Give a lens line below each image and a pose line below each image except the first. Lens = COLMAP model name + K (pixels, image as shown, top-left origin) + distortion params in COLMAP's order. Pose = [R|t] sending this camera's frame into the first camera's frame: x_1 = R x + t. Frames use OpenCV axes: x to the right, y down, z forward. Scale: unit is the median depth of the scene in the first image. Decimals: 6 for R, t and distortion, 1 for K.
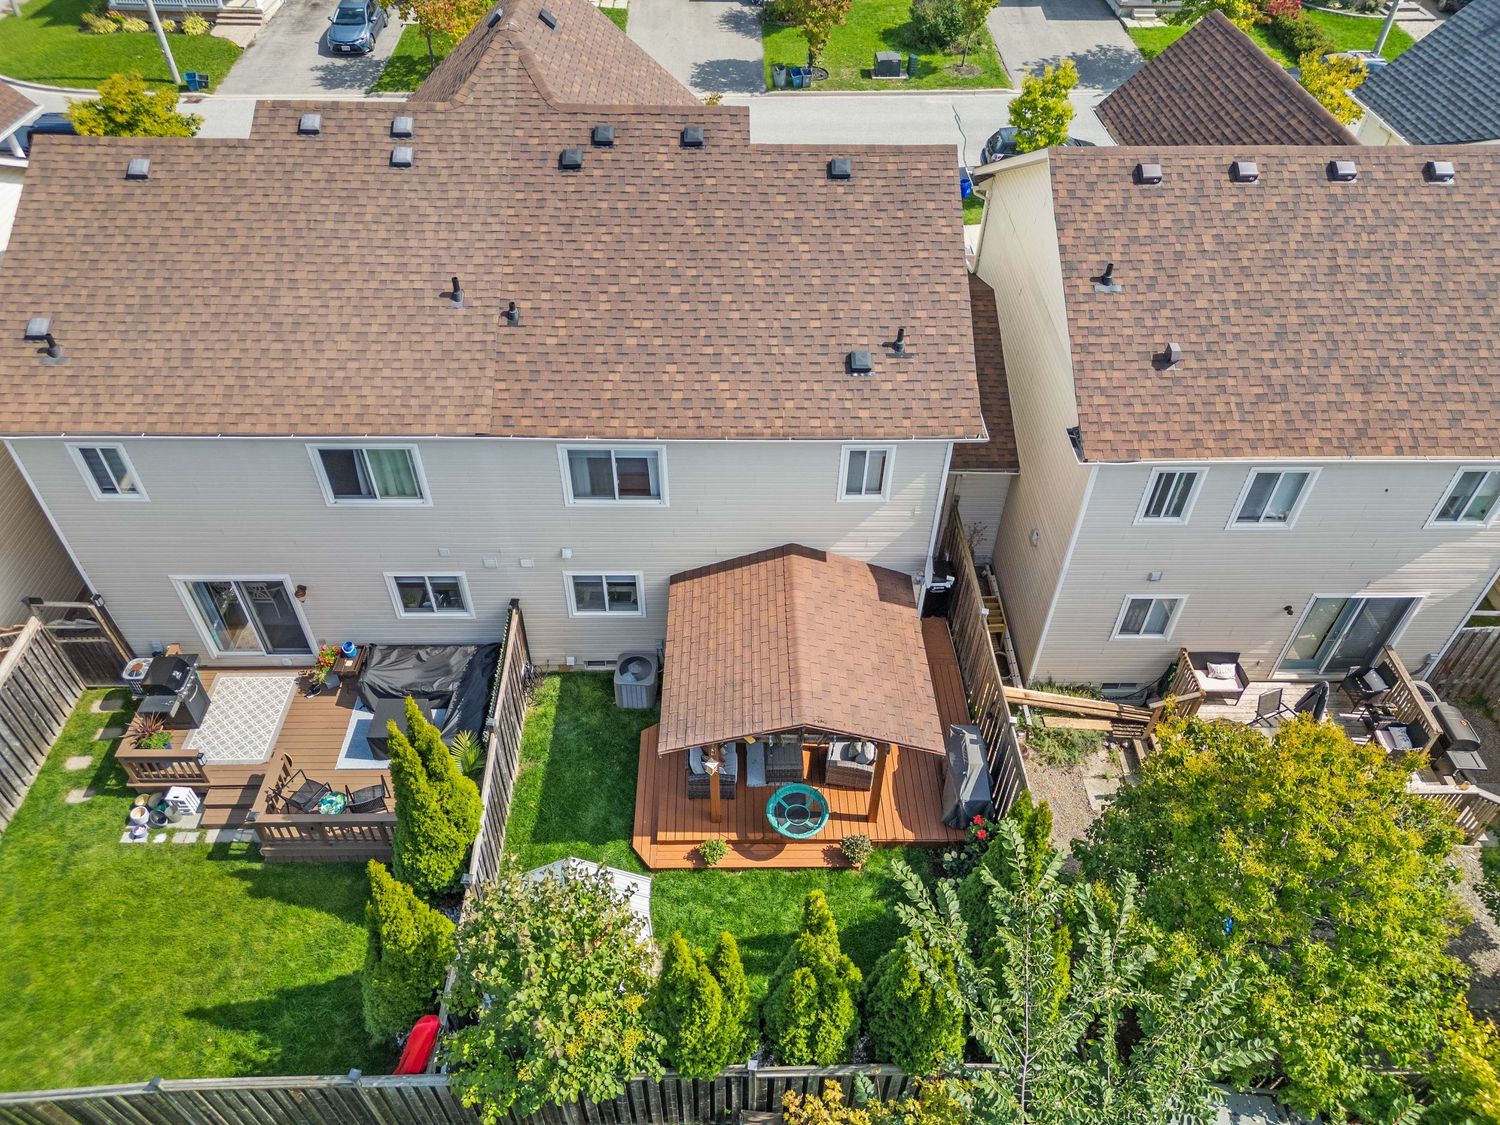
lens RADIAL K [[1052.3, 0, 748.8], [0, 1052.3, 562.8], [0, 0, 1]] dist [0.069636, -0.060557]
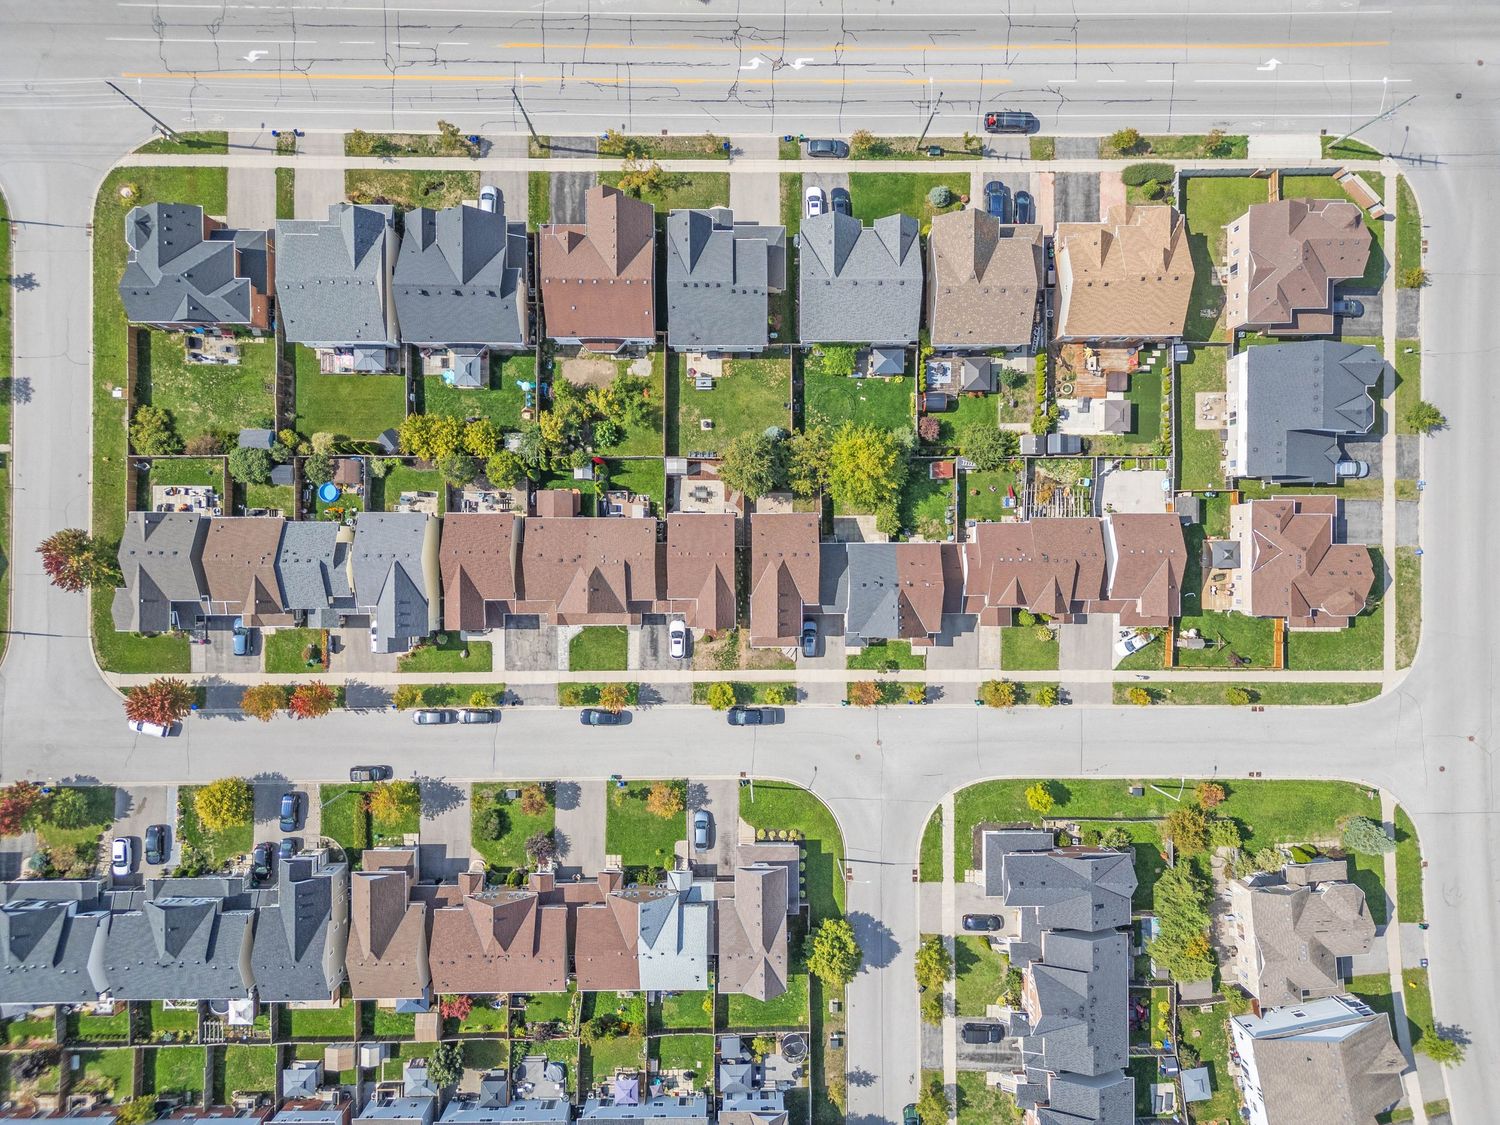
lens RADIAL K [[1052.3, 0, 752.7], [0, 1052.3, 564.4], [0, 0, 1]] dist [0.069636, -0.060557]
pose [[-0.999513, -0.013325, -0.028235, -1.162574], [-0.010850, -0.699733, 0.714322, -5.603032], [-0.029275, 0.714281, 0.699247, -4.006400]]
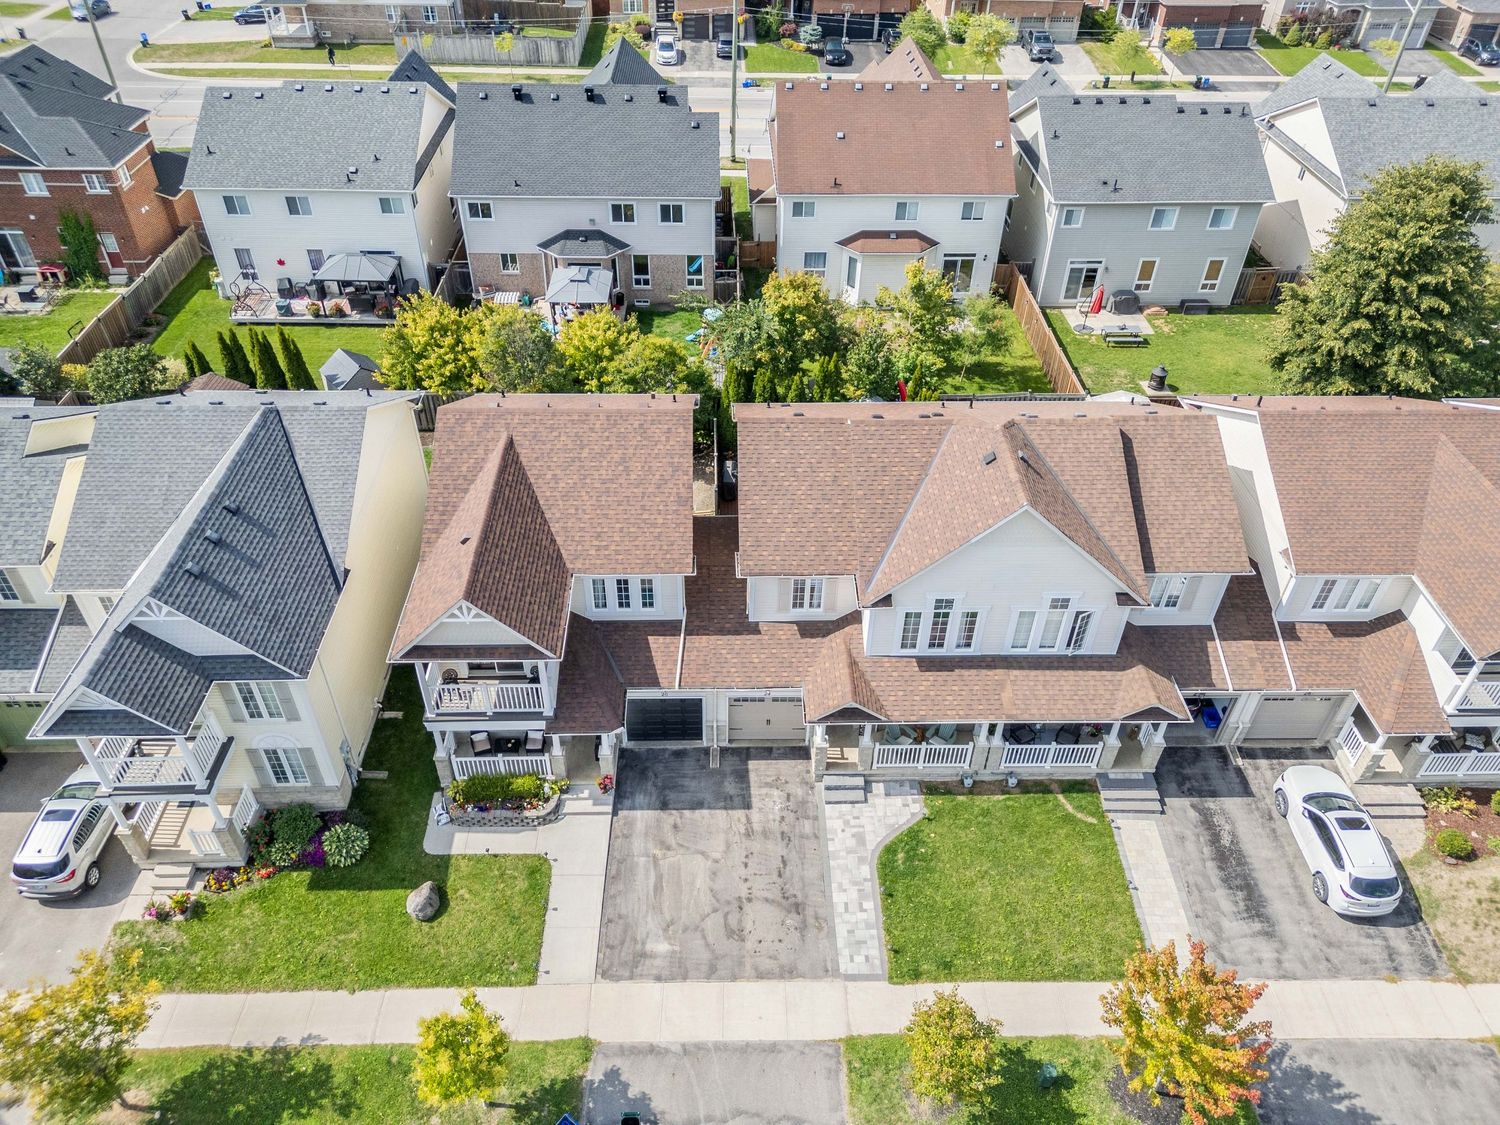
lens RADIAL K [[1052.3, 0, 747.7], [0, 1052.3, 564.3], [0, 0, 1]] dist [0.069636, -0.060557]
pose [[-0.999572, -0.013253, -0.026070, 0.234338], [-0.027402, 0.112929, 0.993225, -2.337411], [-0.010220, 0.993515, -0.113243, 1.549471]]
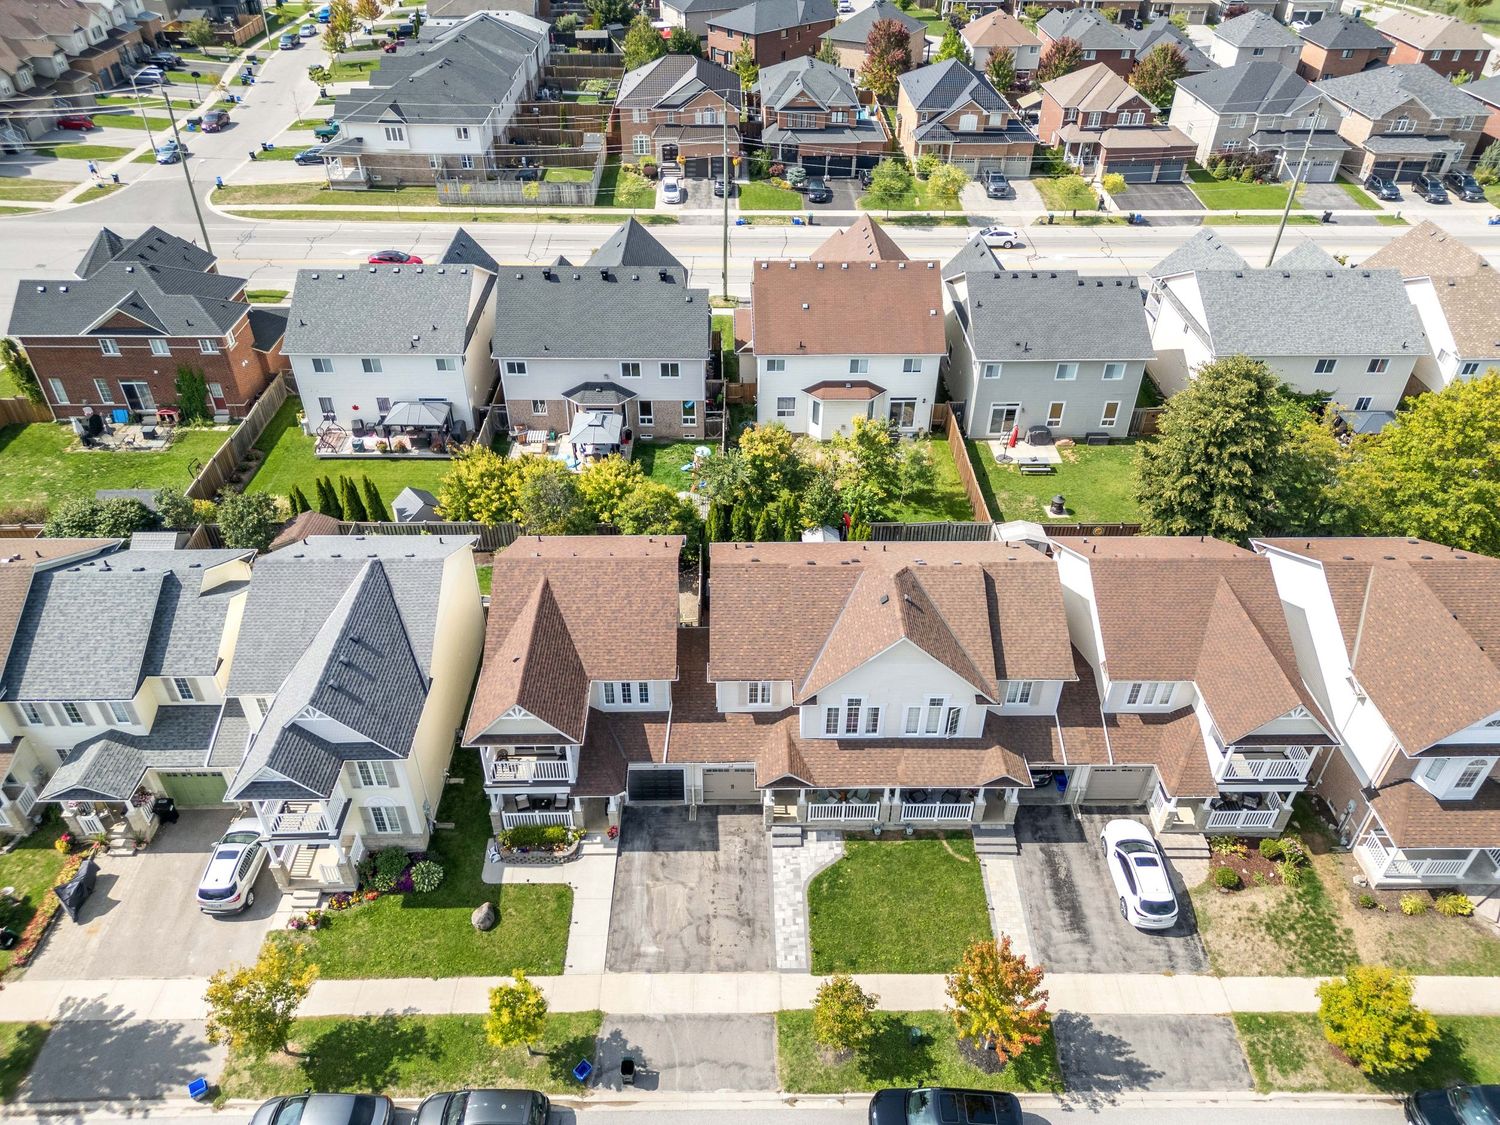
lens RADIAL K [[1052.3, 0, 748.3], [0, 1052.3, 562.4], [0, 0, 1]] dist [0.069636, -0.060557]
pose [[-0.999774, -0.013721, -0.016223, 0.151220], [-0.018201, 0.159144, 0.987088, -3.096639], [-0.010962, 0.987160, -0.159358, 1.482781]]
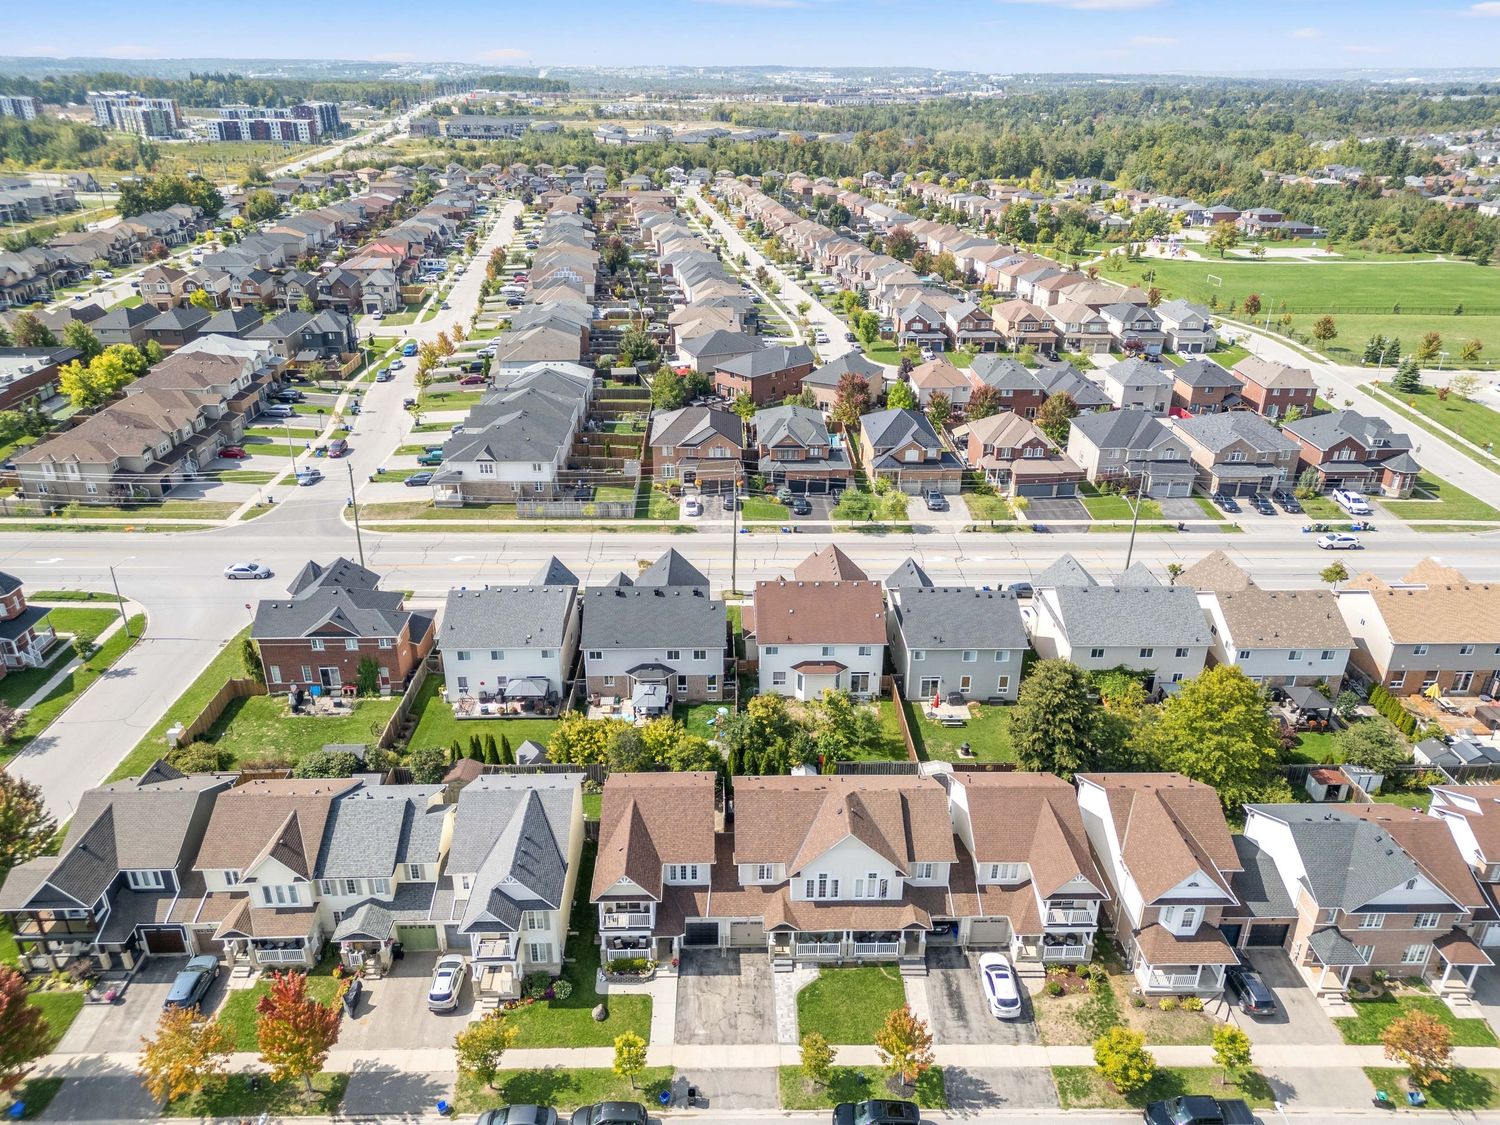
lens RADIAL K [[1052.3, 0, 749.9], [0, 1052.3, 564.3], [0, 0, 1]] dist [0.069636, -0.060557]
pose [[-0.999685, -0.012869, -0.021562, 0.248484], [-0.024772, 0.364933, 0.930704, -4.916740], [-0.004109, 0.930945, -0.365136, 1.793617]]
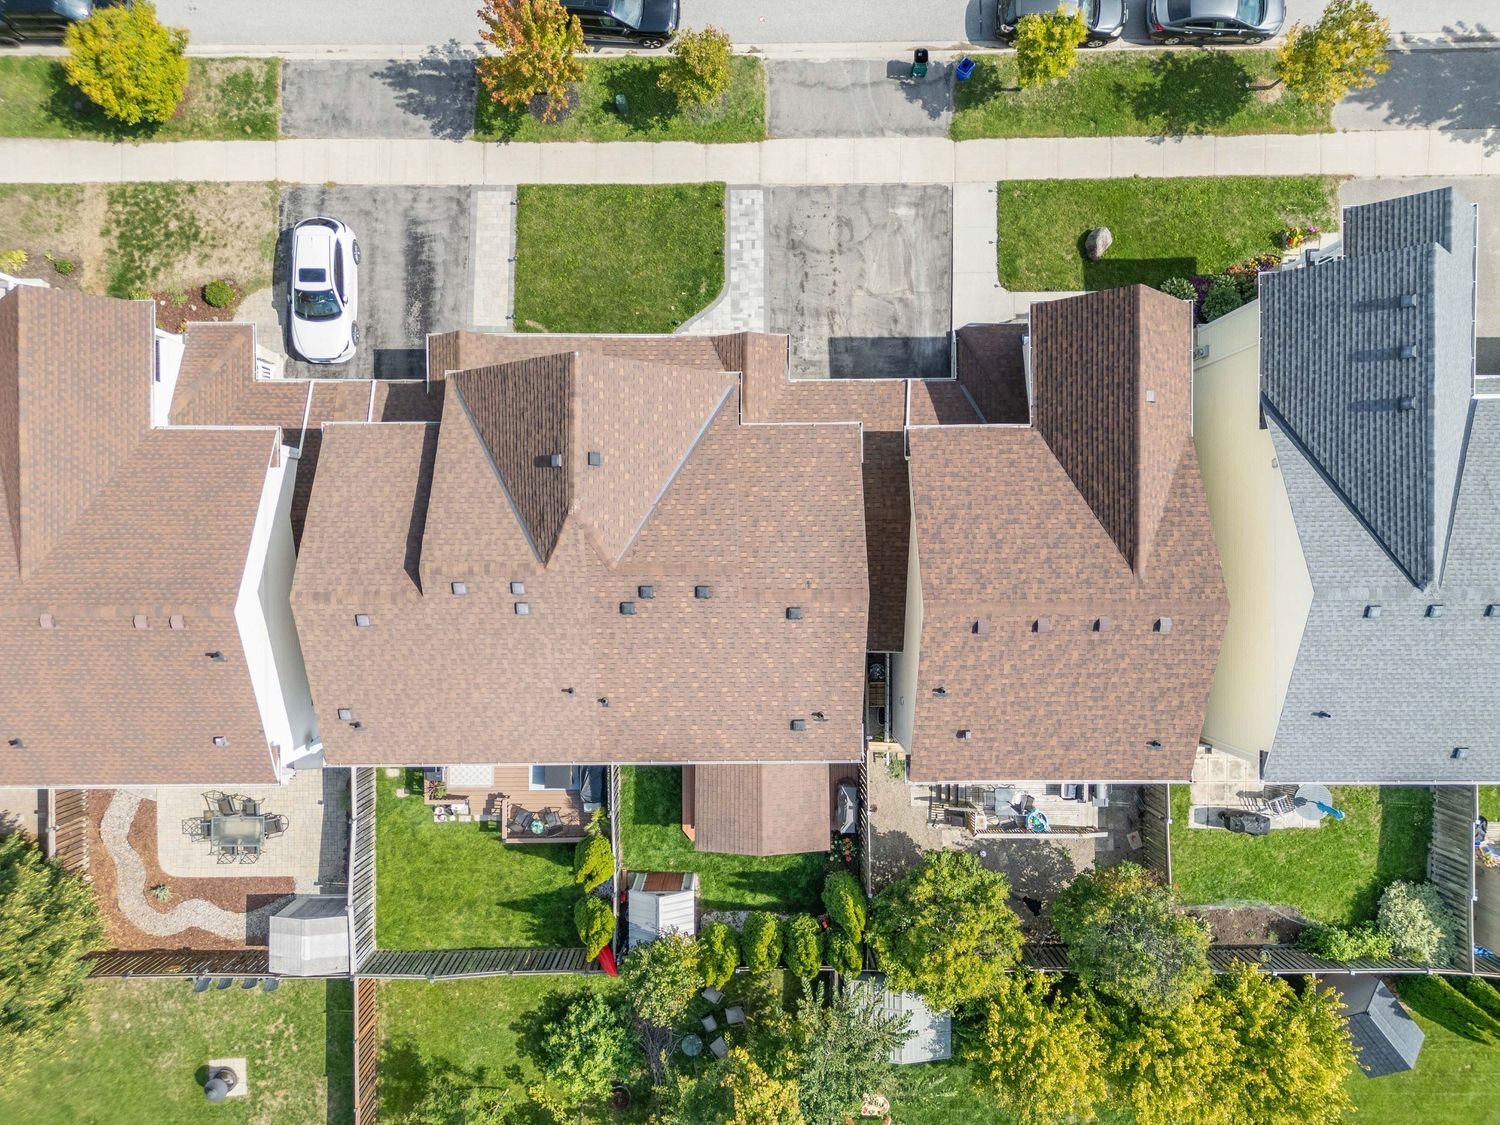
lens RADIAL K [[1052.3, 0, 746.0], [0, 1052.3, 565.5], [0, 0, 1]] dist [0.069636, -0.060557]
pose [[0.999916, 0.011284, -0.006312, 0.022634], [-0.003179, 0.687777, 0.725915, -1.640427], [0.012532, -0.725834, 0.687755, -0.045931]]
